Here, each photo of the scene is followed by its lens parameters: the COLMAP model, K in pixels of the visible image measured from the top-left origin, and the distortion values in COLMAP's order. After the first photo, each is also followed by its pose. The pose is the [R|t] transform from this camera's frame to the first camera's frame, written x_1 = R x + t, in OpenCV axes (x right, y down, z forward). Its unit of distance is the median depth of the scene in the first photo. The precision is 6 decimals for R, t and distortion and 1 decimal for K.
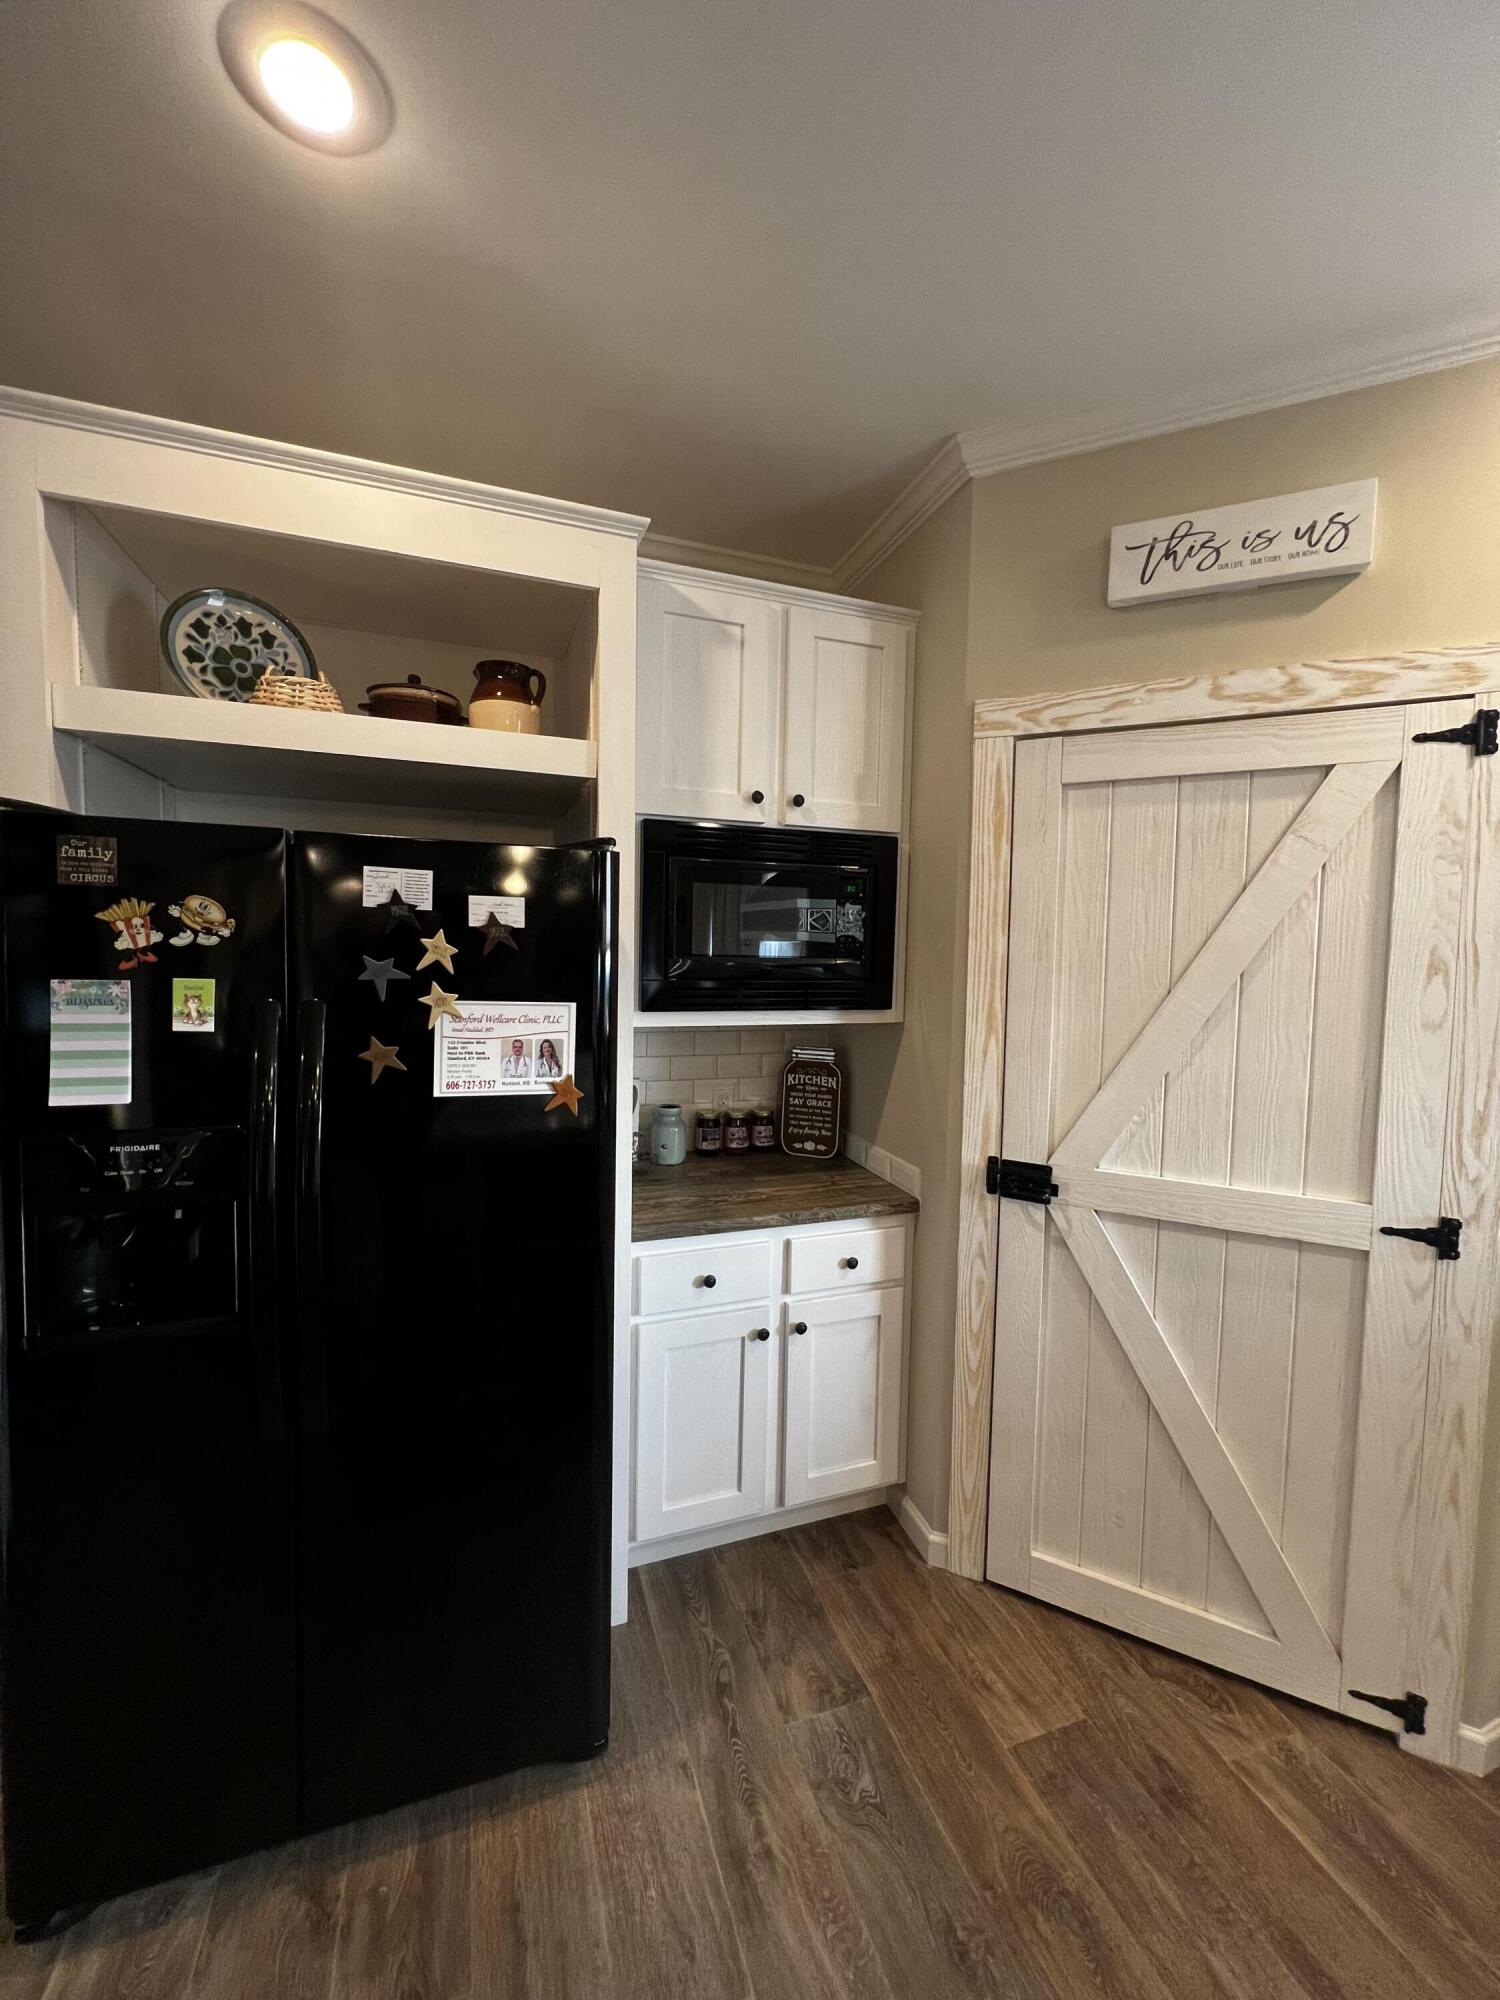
lens RADIAL K [[799.9, 0, 749.3], [0, 799.9, 994.9], [0, 0, 1]] dist [-0.004249, -0.000288]
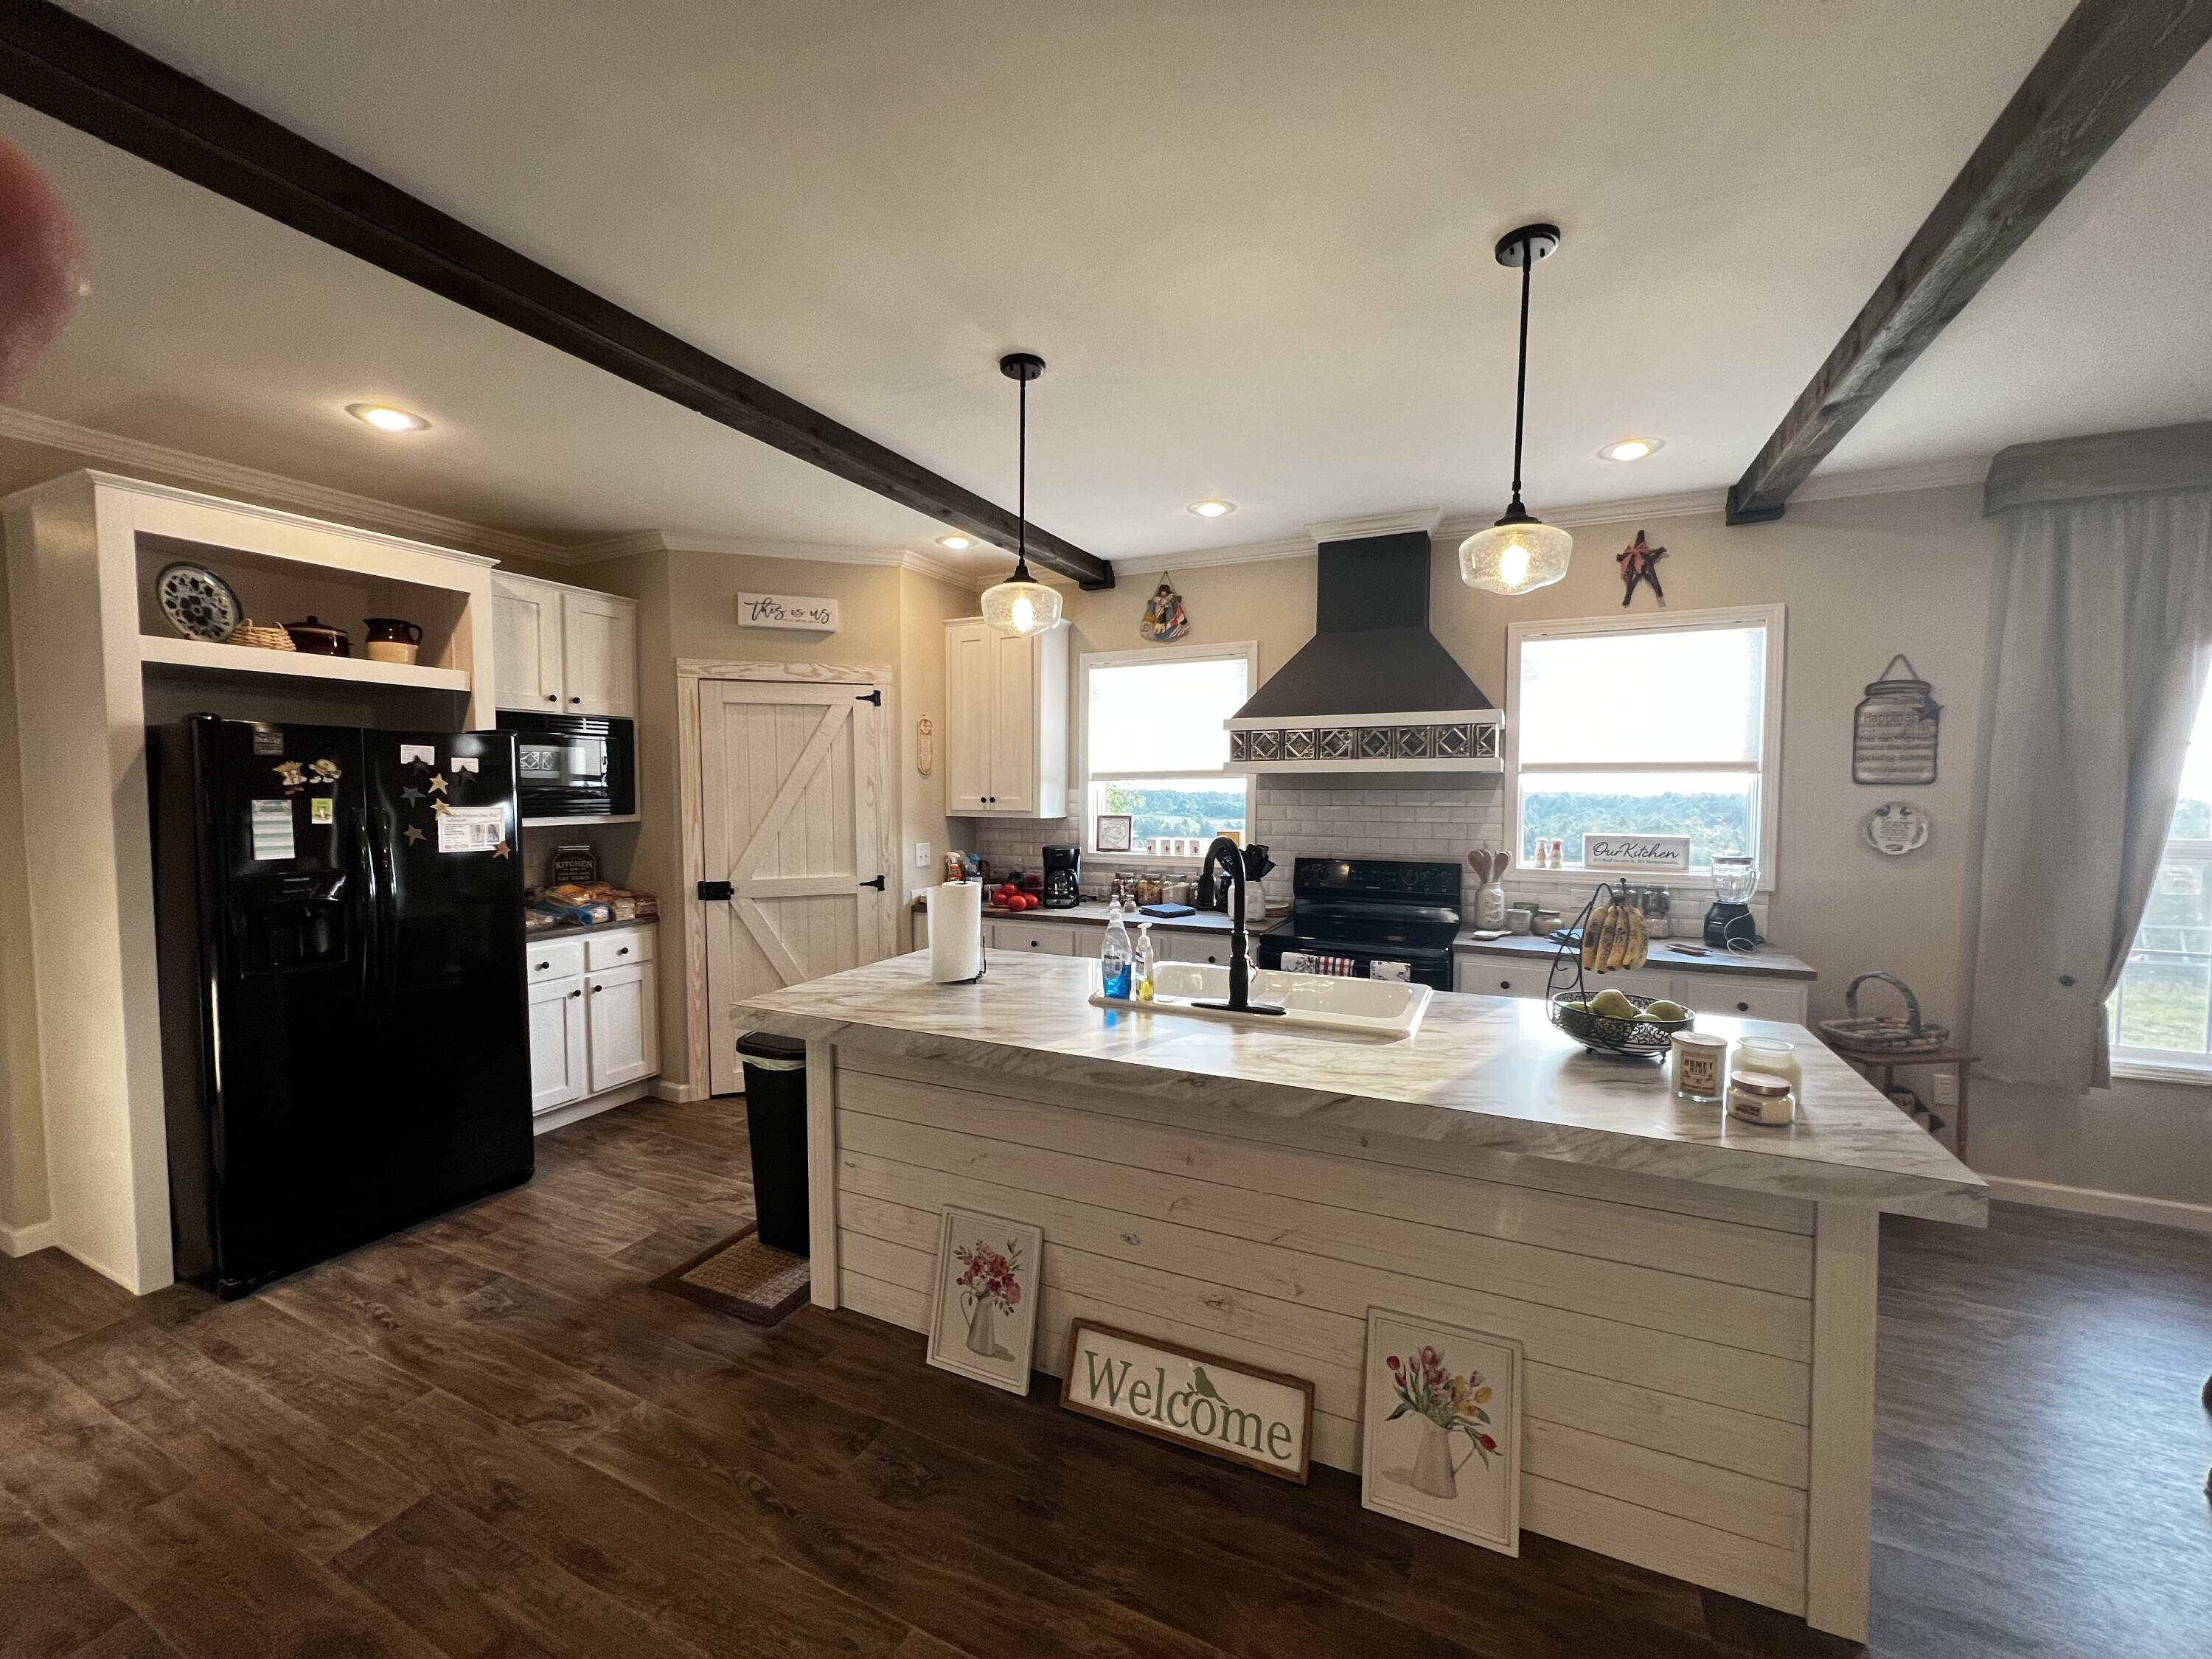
lens RADIAL K [[884.7, 0, 1110.6], [0, 884.7, 825.5], [0, 0, 1]] dist [-0.004249, -0.000288]
pose [[0.698346, -0.055437, 0.713610, -0.604851], [0.063674, 0.997855, 0.015207, 0.099445], [-0.712923, 0.034819, 0.700378, -1.420436]]
